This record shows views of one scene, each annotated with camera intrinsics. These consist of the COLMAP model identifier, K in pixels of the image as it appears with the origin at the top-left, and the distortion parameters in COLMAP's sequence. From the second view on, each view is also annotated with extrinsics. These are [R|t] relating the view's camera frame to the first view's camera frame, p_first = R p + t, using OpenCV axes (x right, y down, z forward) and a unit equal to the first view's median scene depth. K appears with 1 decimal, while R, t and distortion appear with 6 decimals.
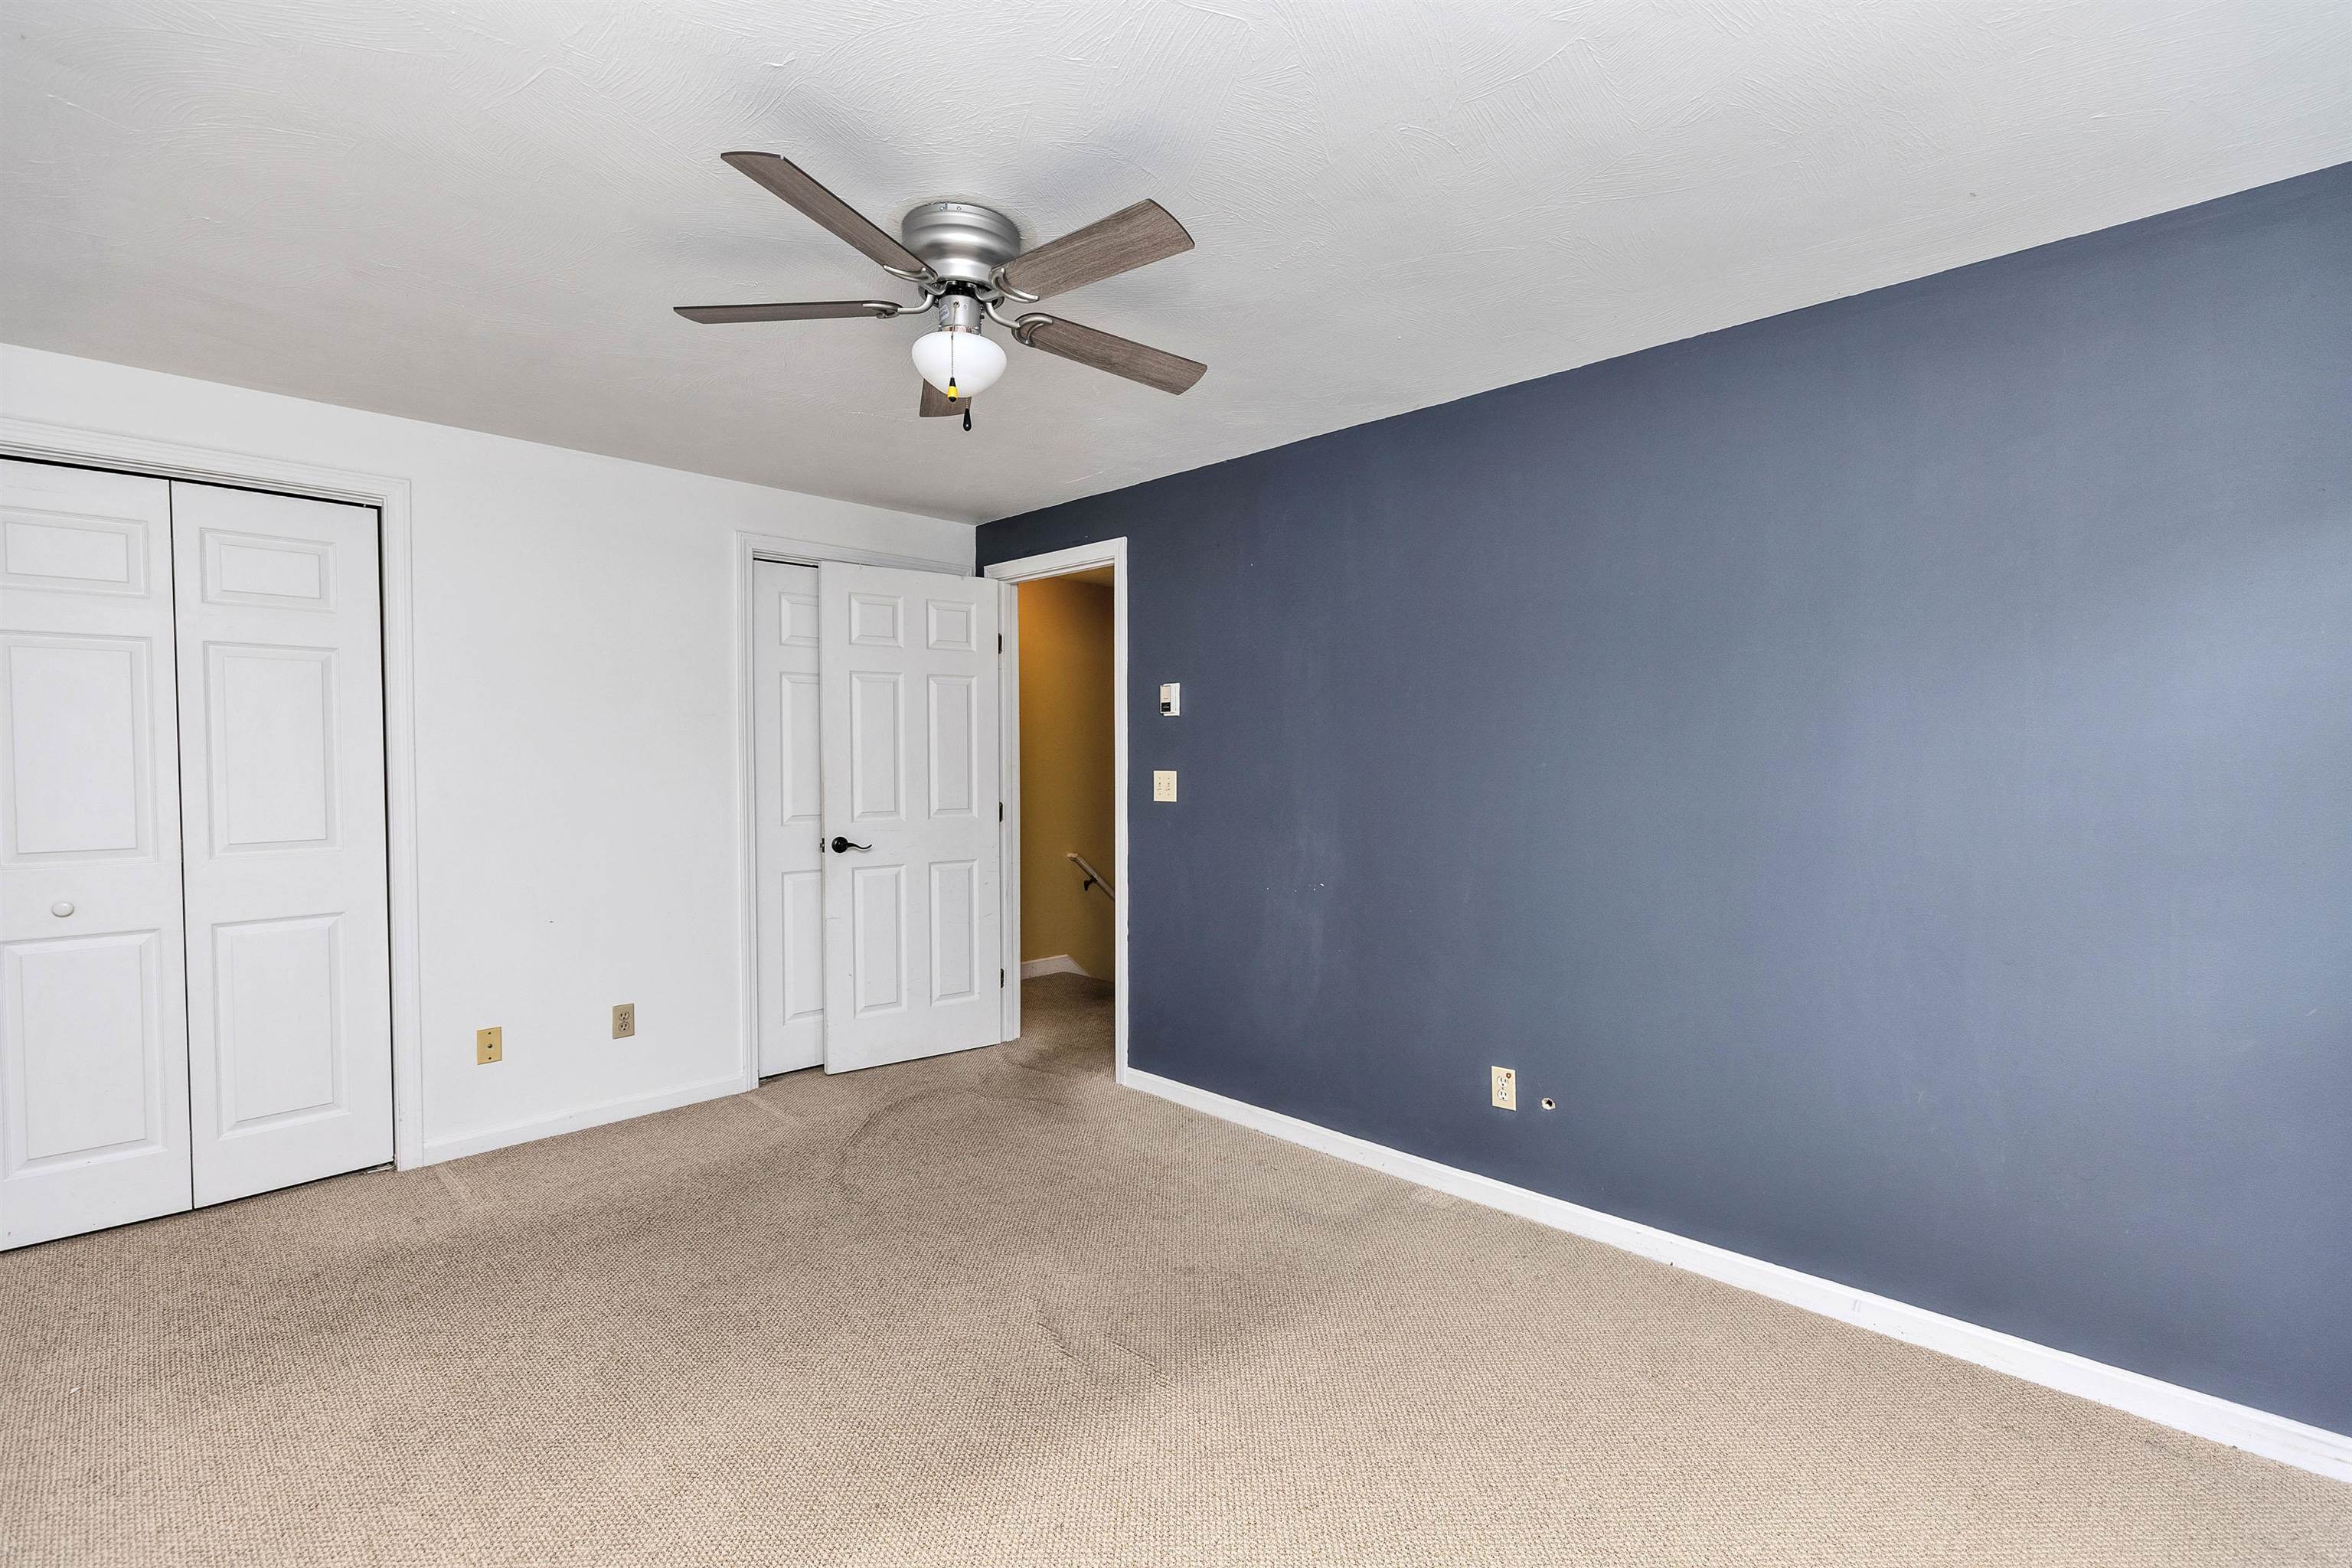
lens RADIAL K [[1056.5, 0, 1179.7], [0, 1056.5, 767.4], [0, 0, 1]] dist [0.006680, -0.001088]
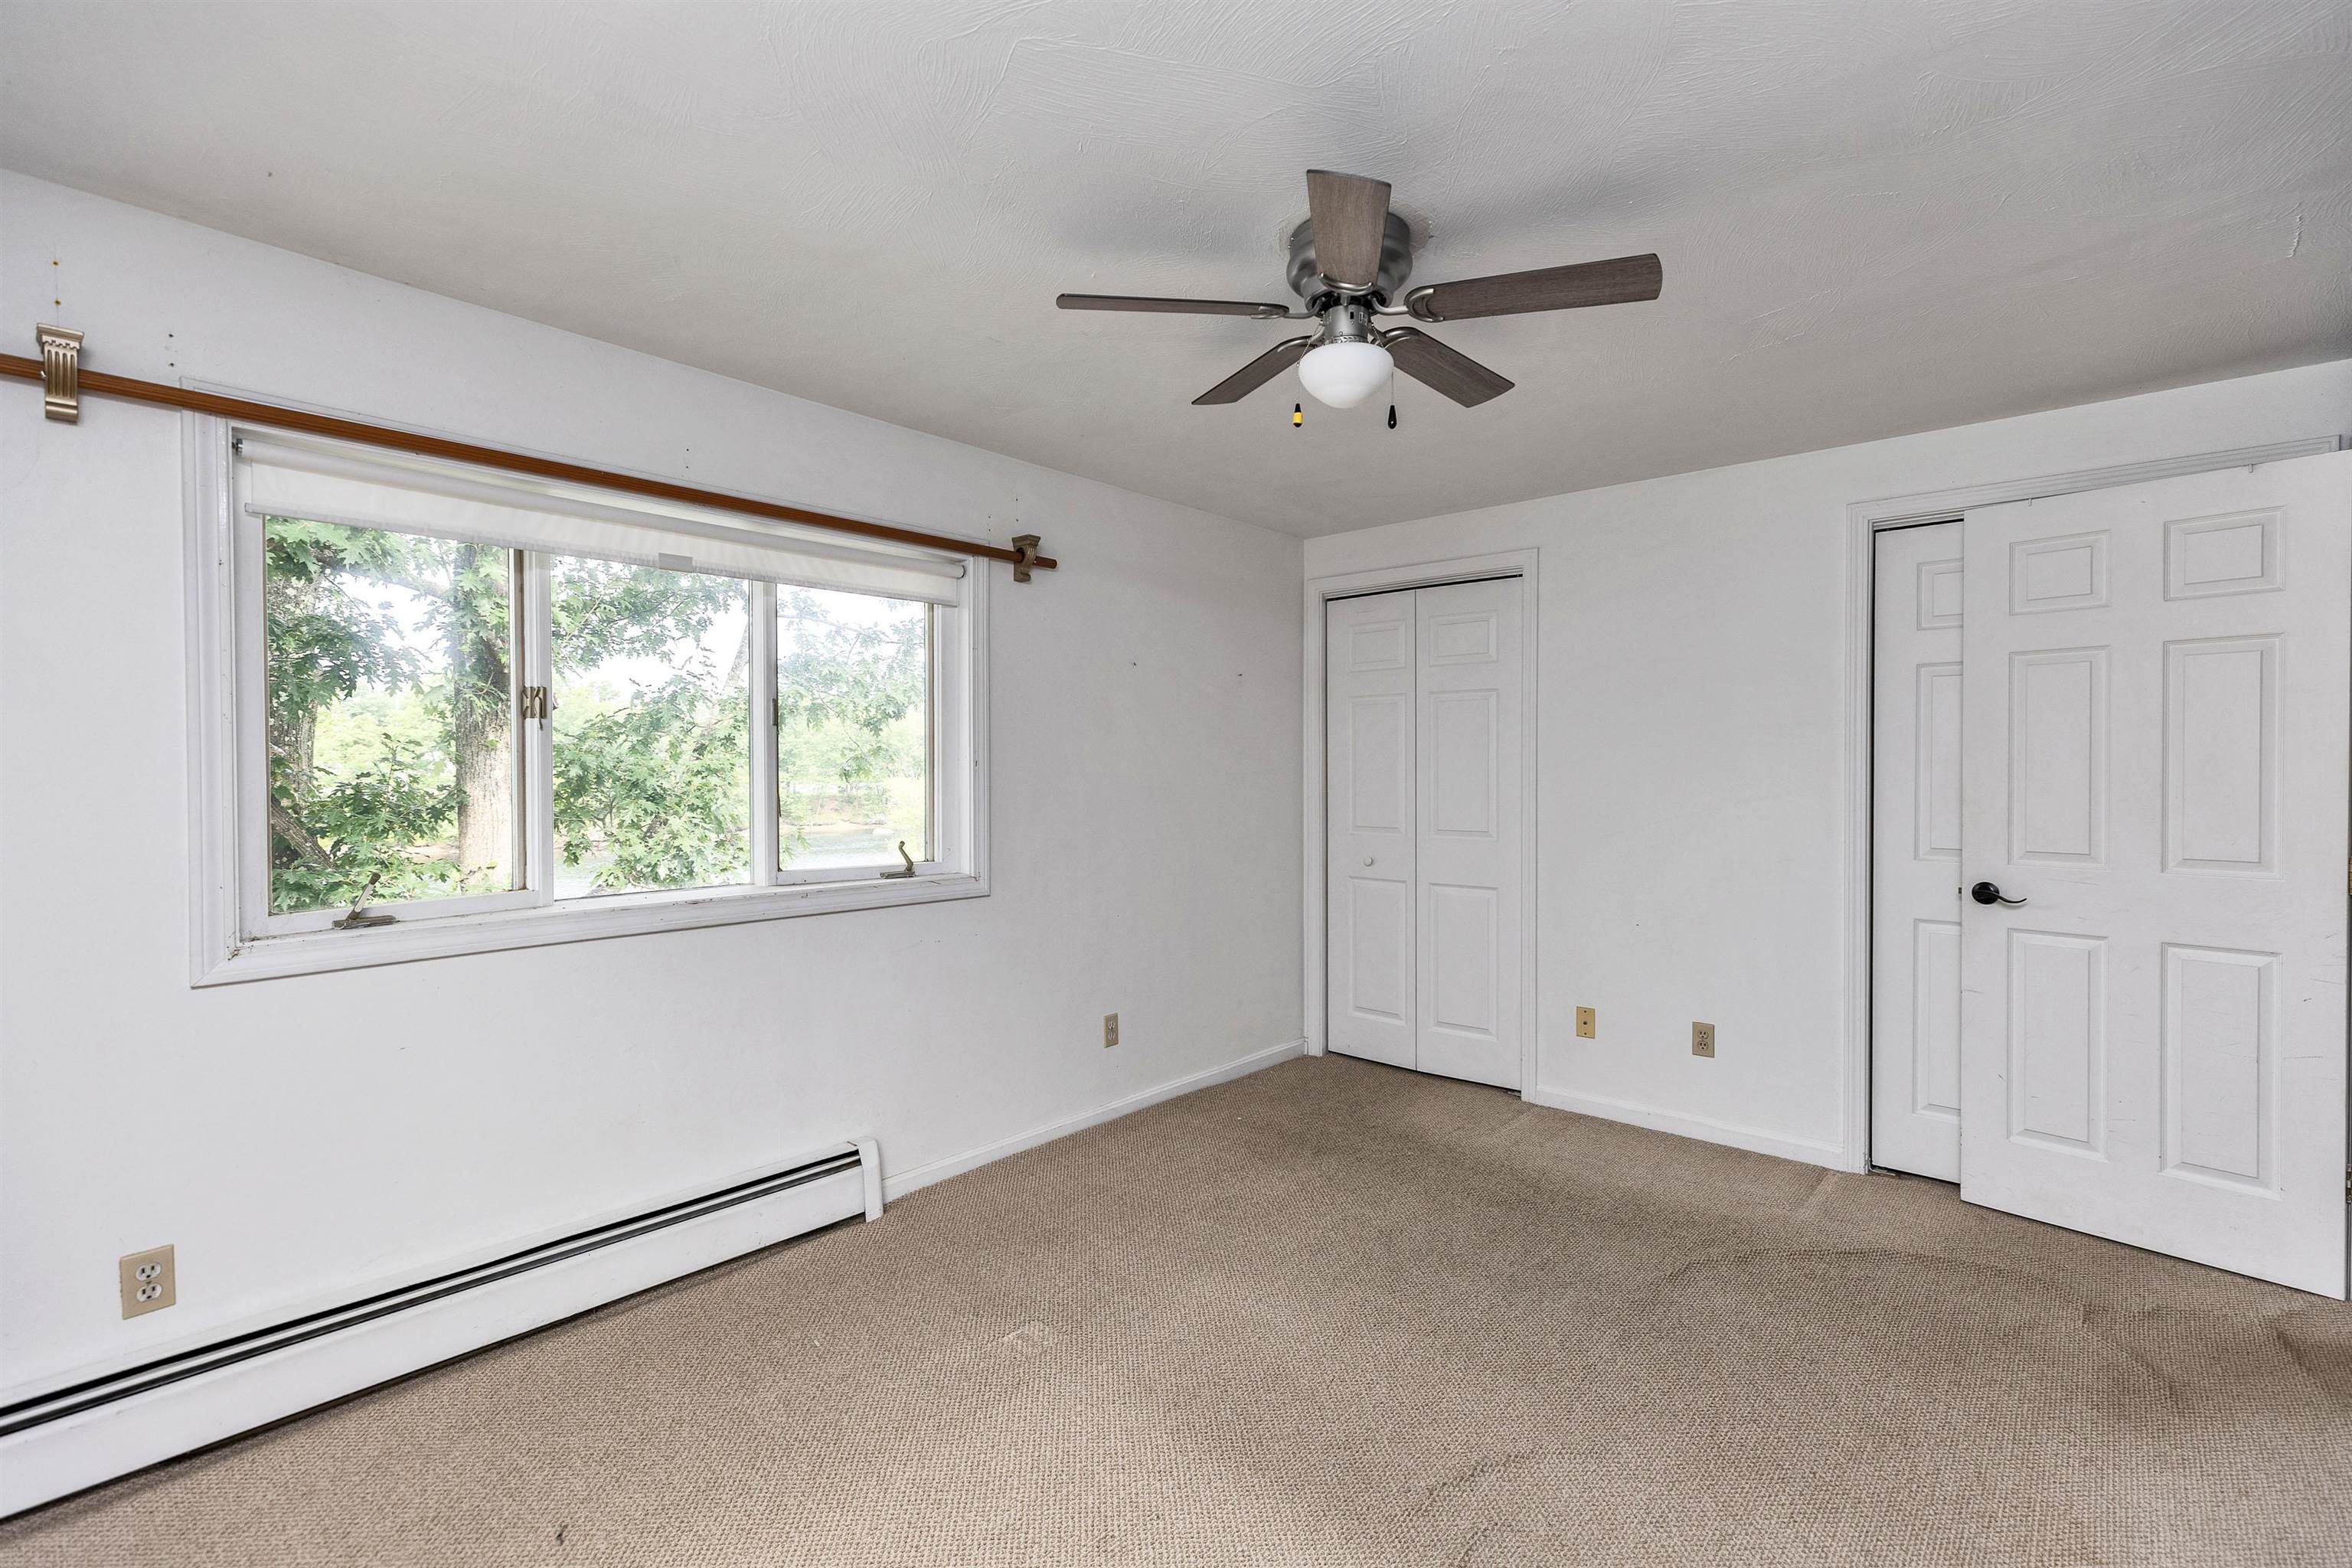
lens RADIAL K [[1056.5, 0, 1164.1], [0, 1056.5, 759.9], [0, 0, 1]] dist [0.006680, -0.001088]
pose [[0.039144, -0.010370, -0.999180, 0.411678], [-0.016105, 0.999810, -0.011008, -0.001376], [0.999104, 0.016523, 0.038970, 0.426756]]
